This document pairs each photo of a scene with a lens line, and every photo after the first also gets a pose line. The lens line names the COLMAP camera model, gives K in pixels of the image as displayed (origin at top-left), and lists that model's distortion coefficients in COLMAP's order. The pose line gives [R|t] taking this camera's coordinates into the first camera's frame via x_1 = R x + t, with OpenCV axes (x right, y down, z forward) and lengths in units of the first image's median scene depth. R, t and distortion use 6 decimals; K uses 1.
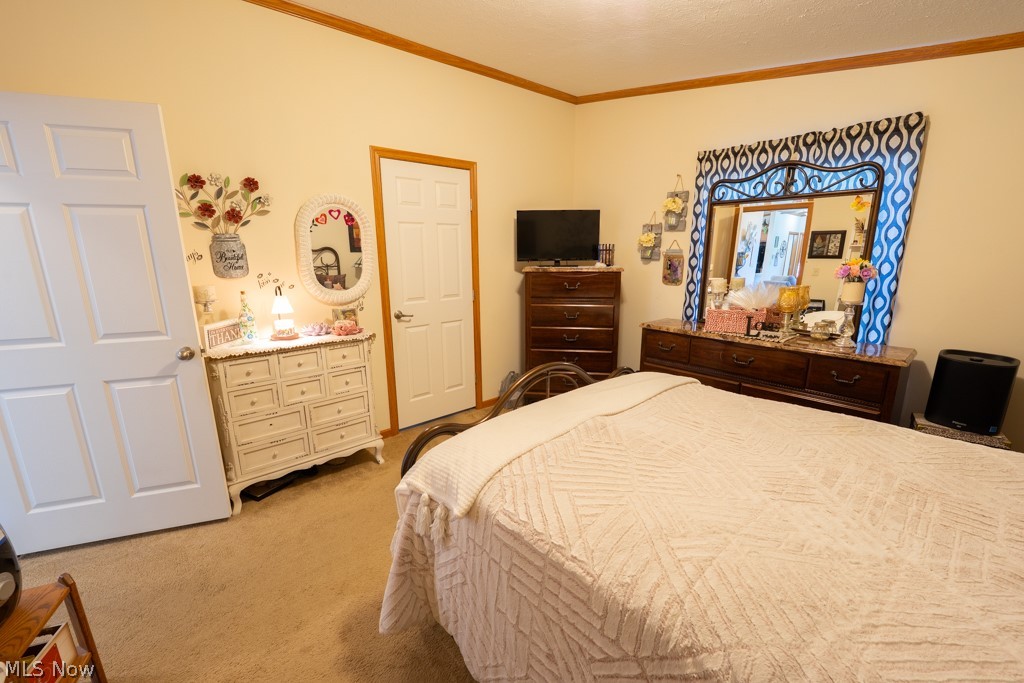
lens RADIAL K [[415.6, 0, 515.0], [0, 415.6, 342.8], [0, 0, 1]] dist [-0.007329, -0.001877]
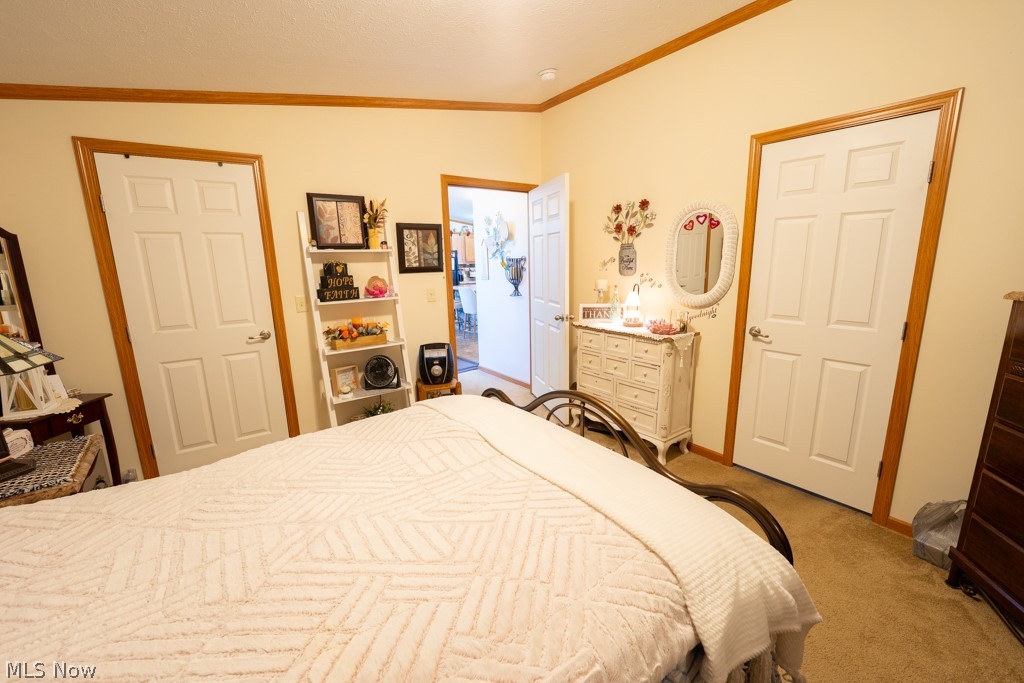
lens RADIAL K [[415.6, 0, 517.2], [0, 415.6, 338.9], [0, 0, 1]] dist [-0.007329, -0.001877]
pose [[-0.082428, 0.205732, -0.975131, 0.275365], [-0.189153, 0.957445, 0.217990, -0.069598], [0.978482, 0.202418, -0.040005, 0.276188]]
